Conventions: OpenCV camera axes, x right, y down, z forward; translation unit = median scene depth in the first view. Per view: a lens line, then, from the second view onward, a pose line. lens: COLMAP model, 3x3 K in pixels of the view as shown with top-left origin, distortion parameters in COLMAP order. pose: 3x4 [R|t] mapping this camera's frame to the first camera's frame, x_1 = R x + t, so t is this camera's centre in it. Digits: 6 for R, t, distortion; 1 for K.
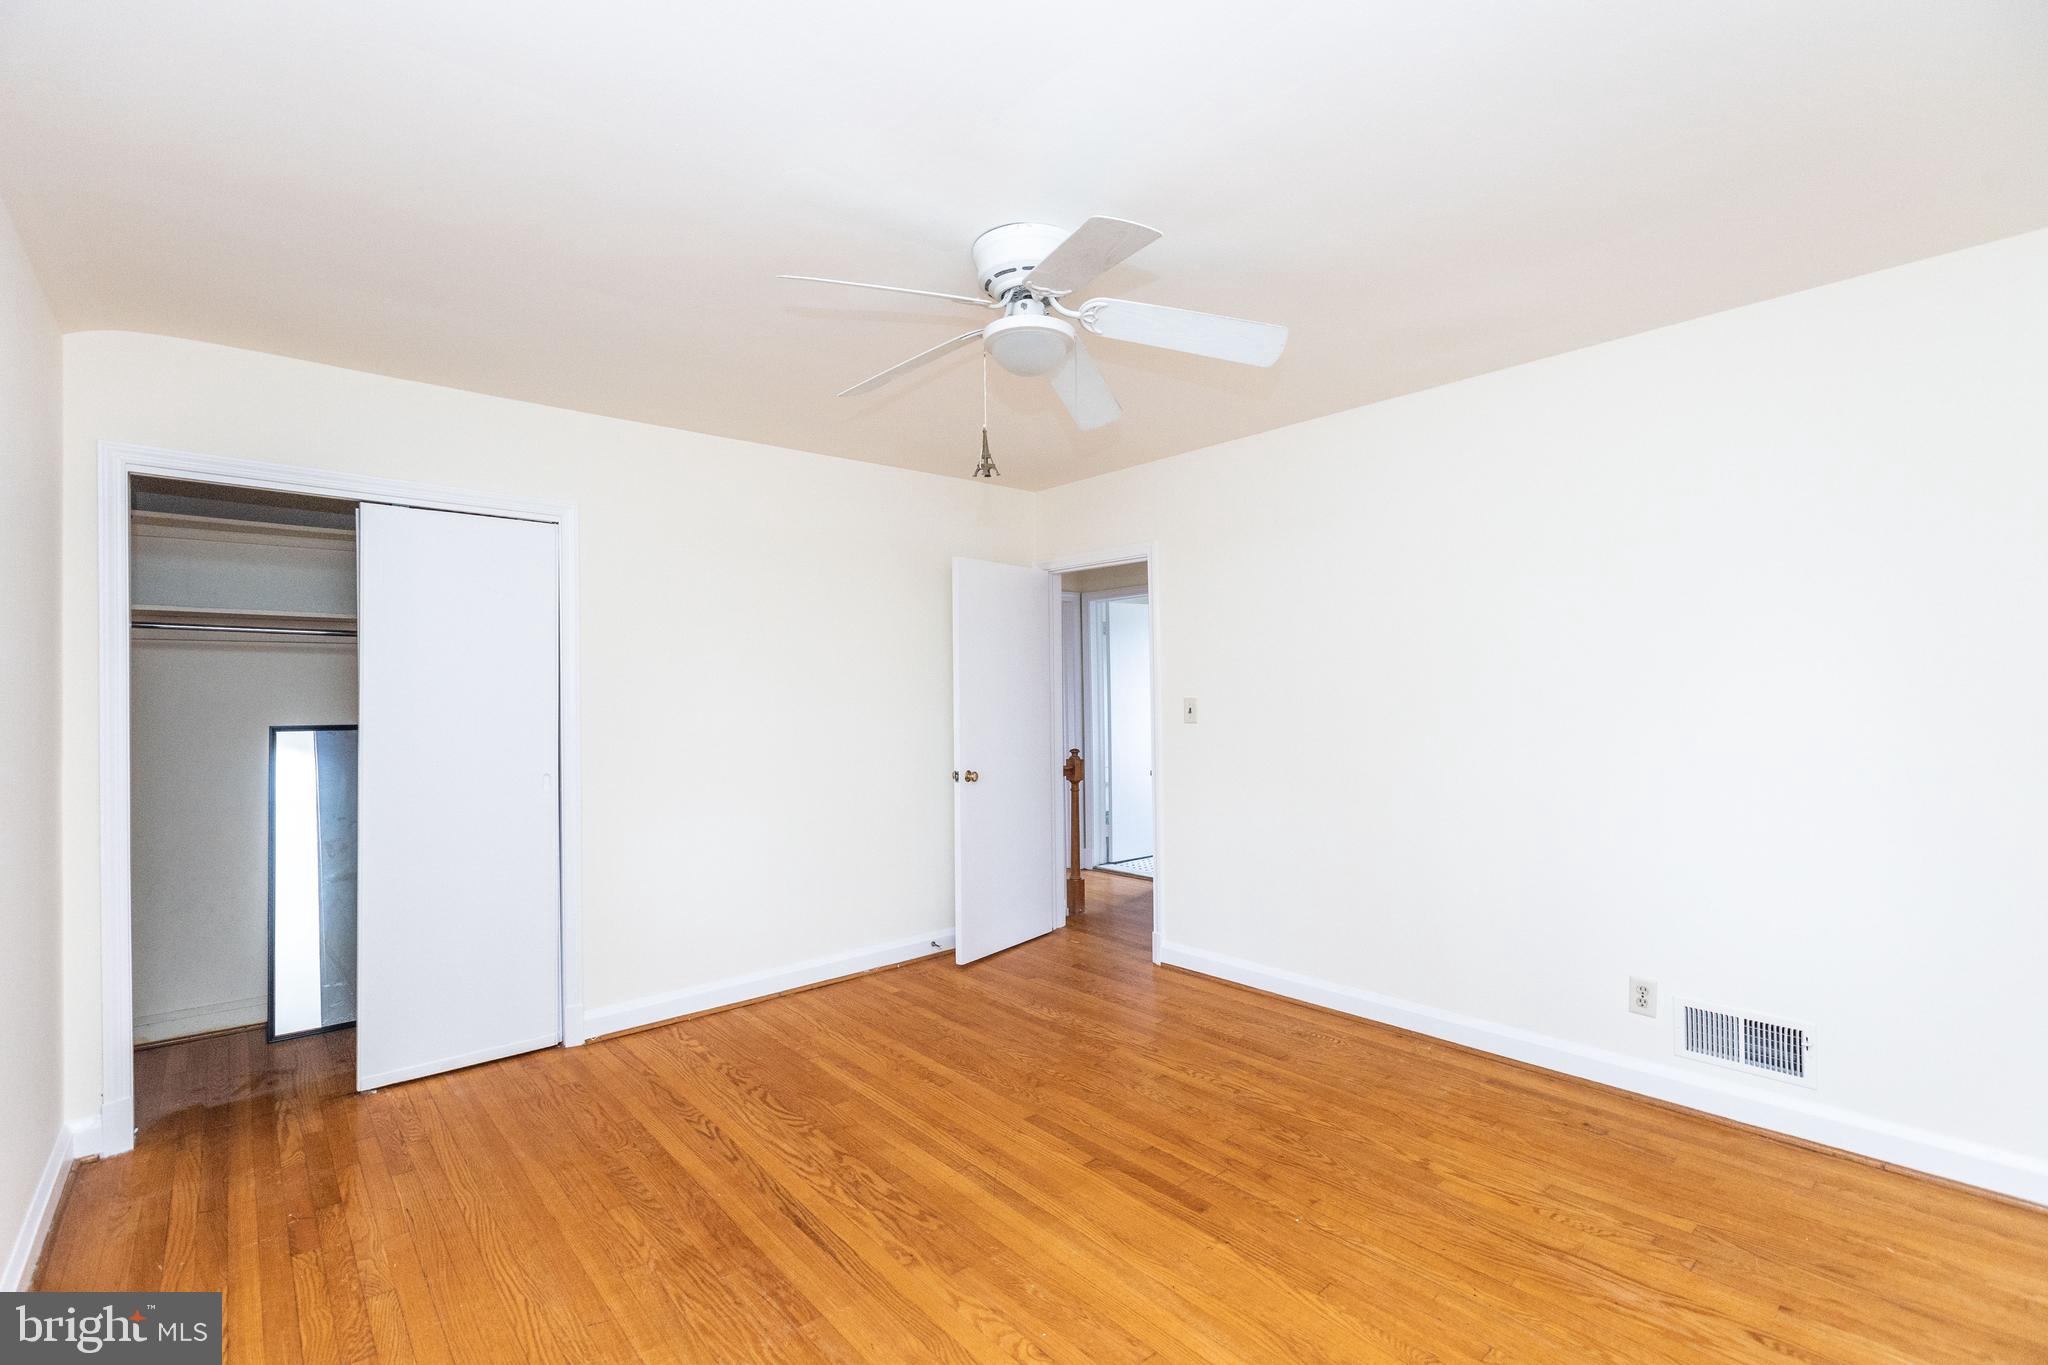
lens RADIAL K [[913.7, 0, 1017.1], [0, 913.7, 681.2], [0, 0, 1]] dist [-0.000607, -0.000679]
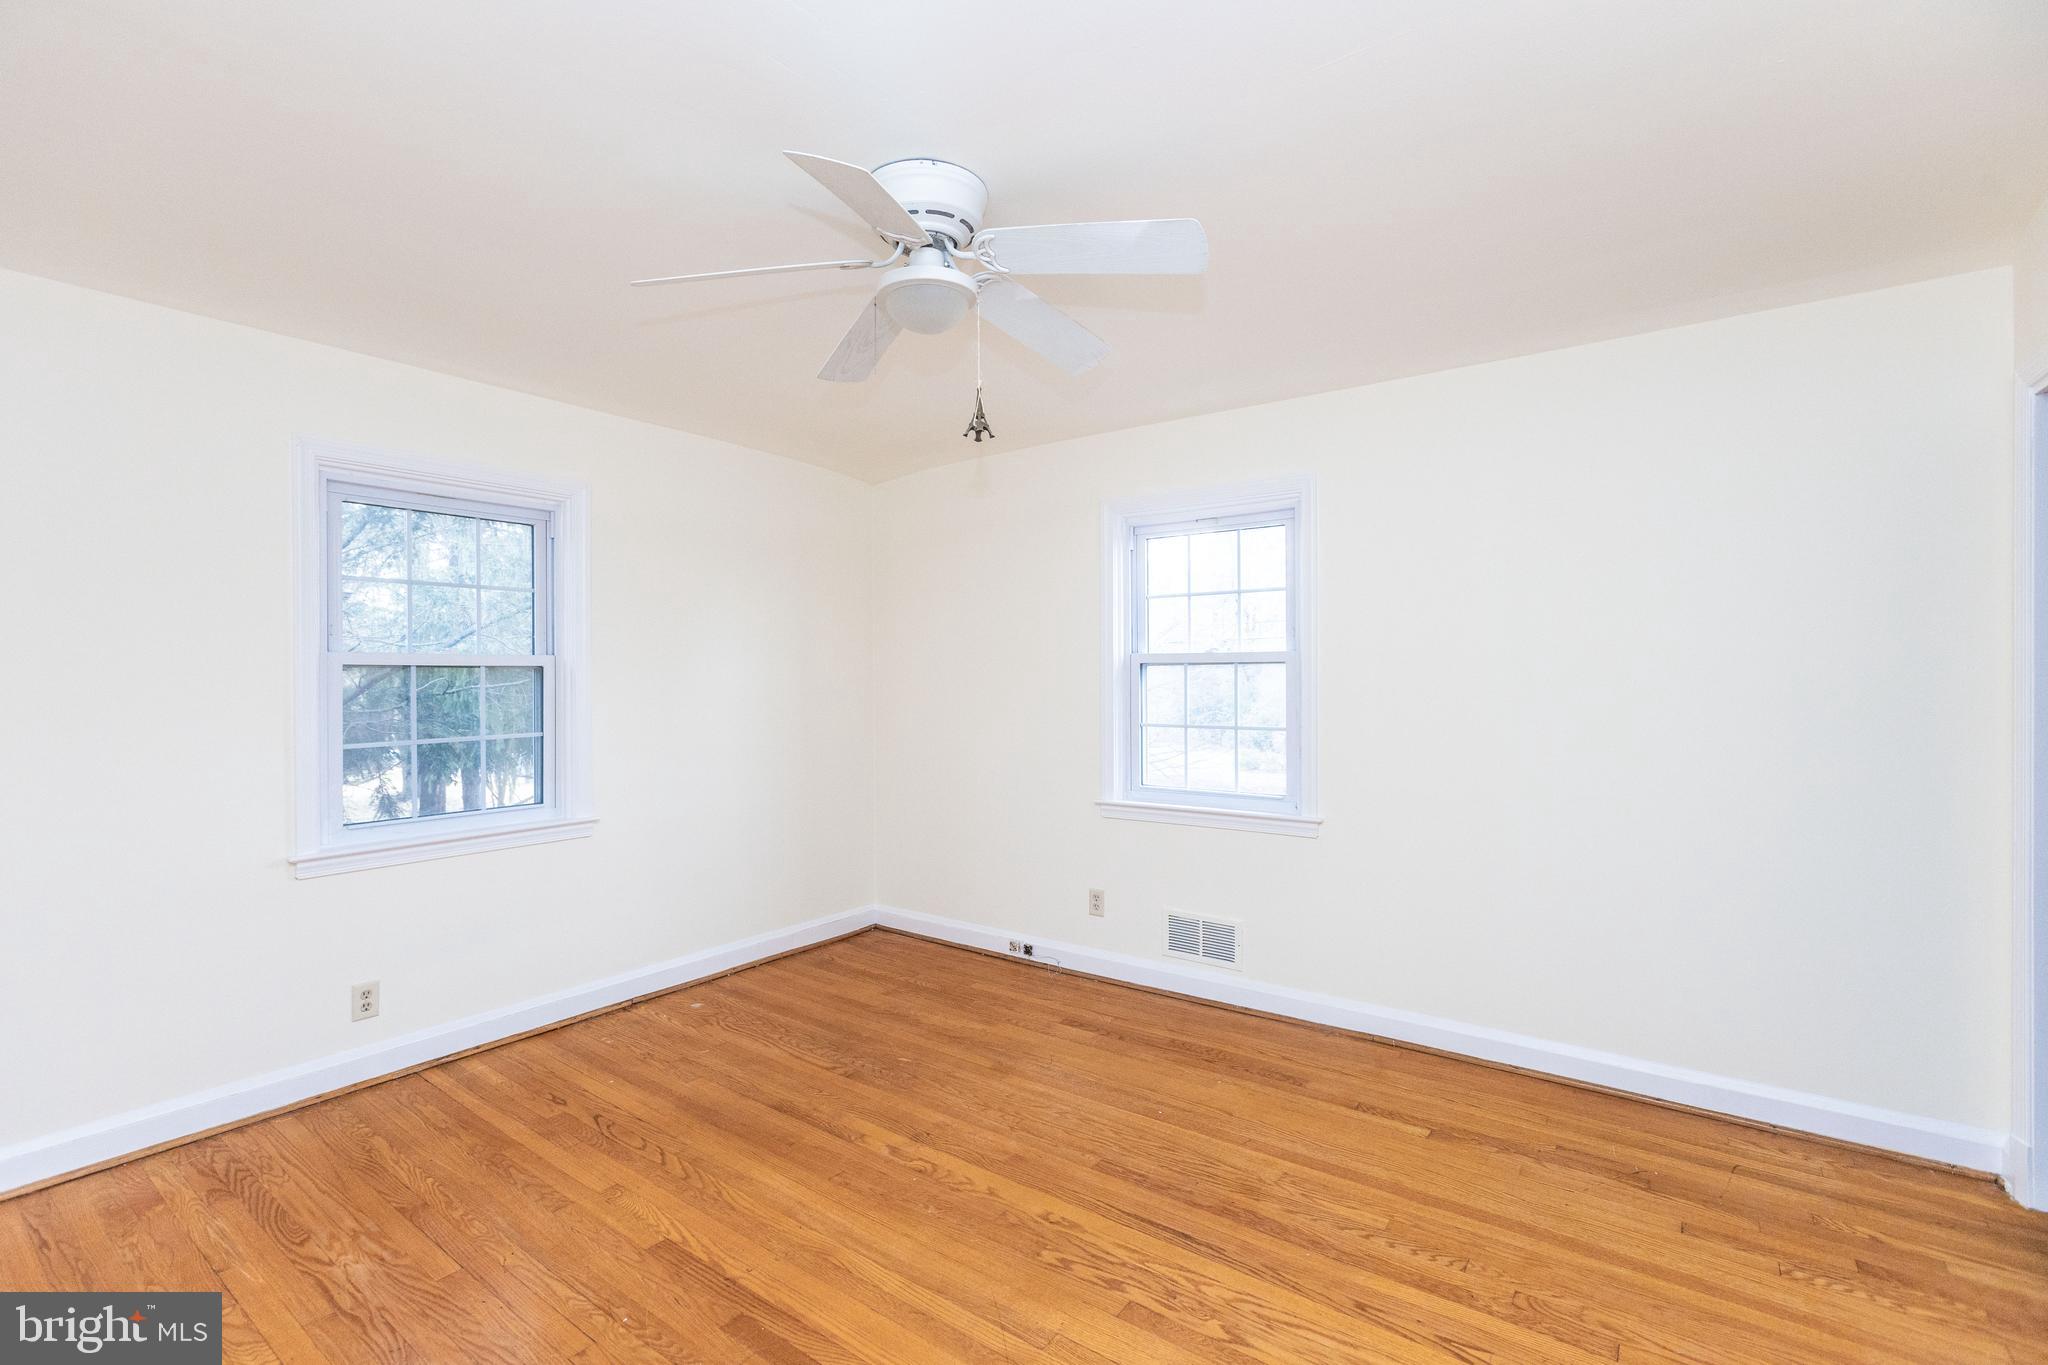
lens RADIAL K [[908.0, 0, 1025.7], [0, 908.0, 676.9], [0, 0, 1]] dist [-0.001866, -0.000599]
pose [[-0.973247, 0.015733, -0.229223, 0.099962], [0.017763, 0.999819, -0.006793, 0.011623], [0.229075, -0.010683, -0.973350, 1.444430]]
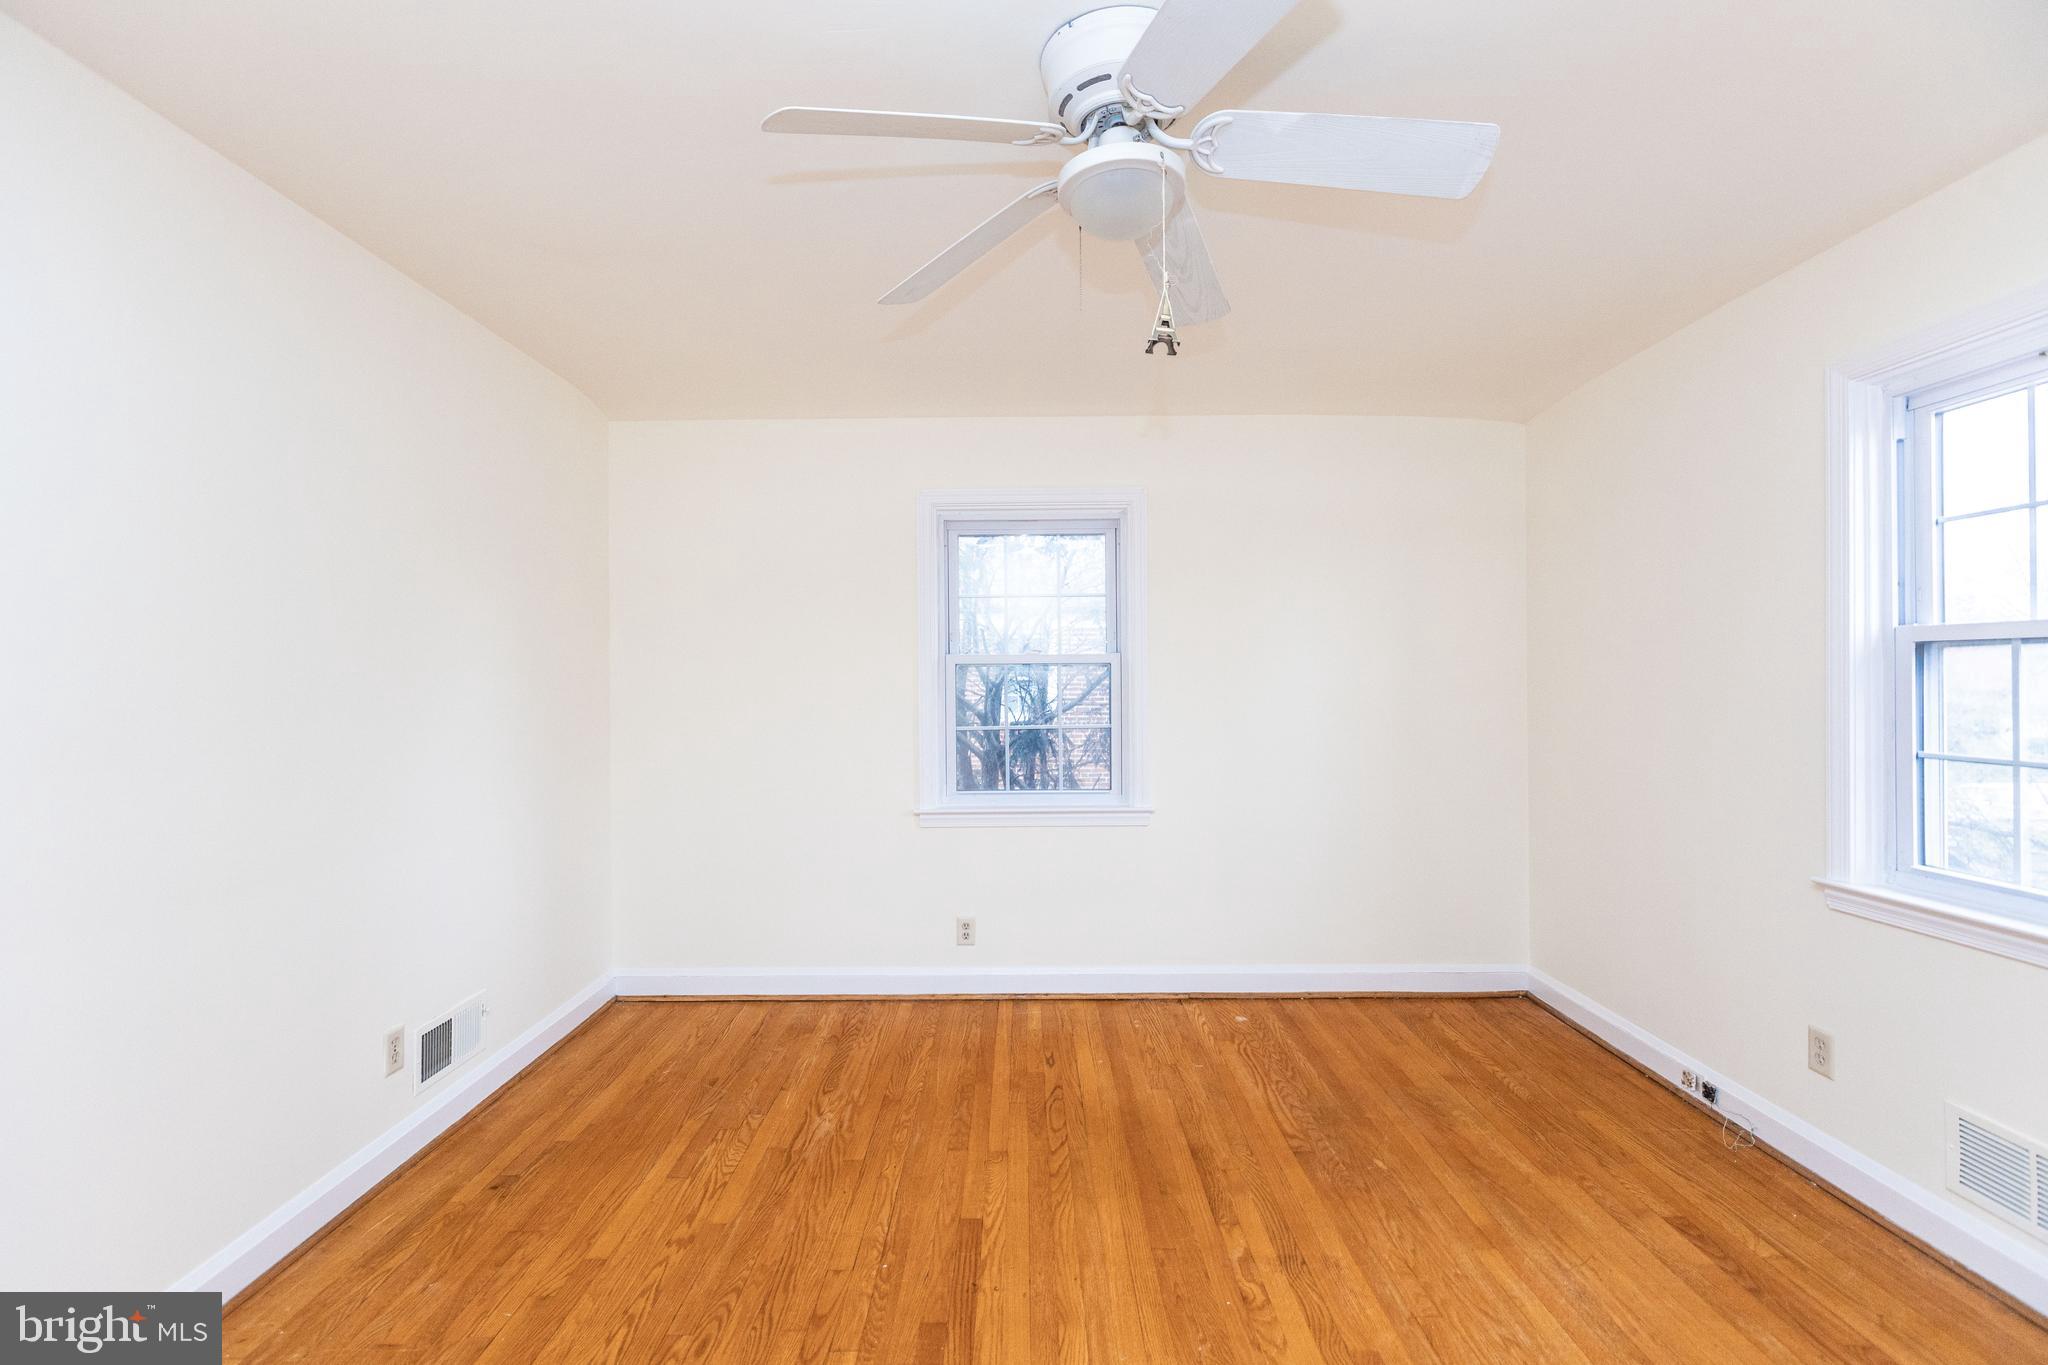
lens RADIAL K [[913.7, 0, 1017.1], [0, 913.7, 681.2], [0, 0, 1]] dist [-0.000607, -0.000679]
pose [[-0.755672, 0.015576, 0.654765, -0.297529], [0.008988, 0.999870, -0.013412, 0.019828], [-0.654889, -0.004250, -0.755713, 1.218027]]
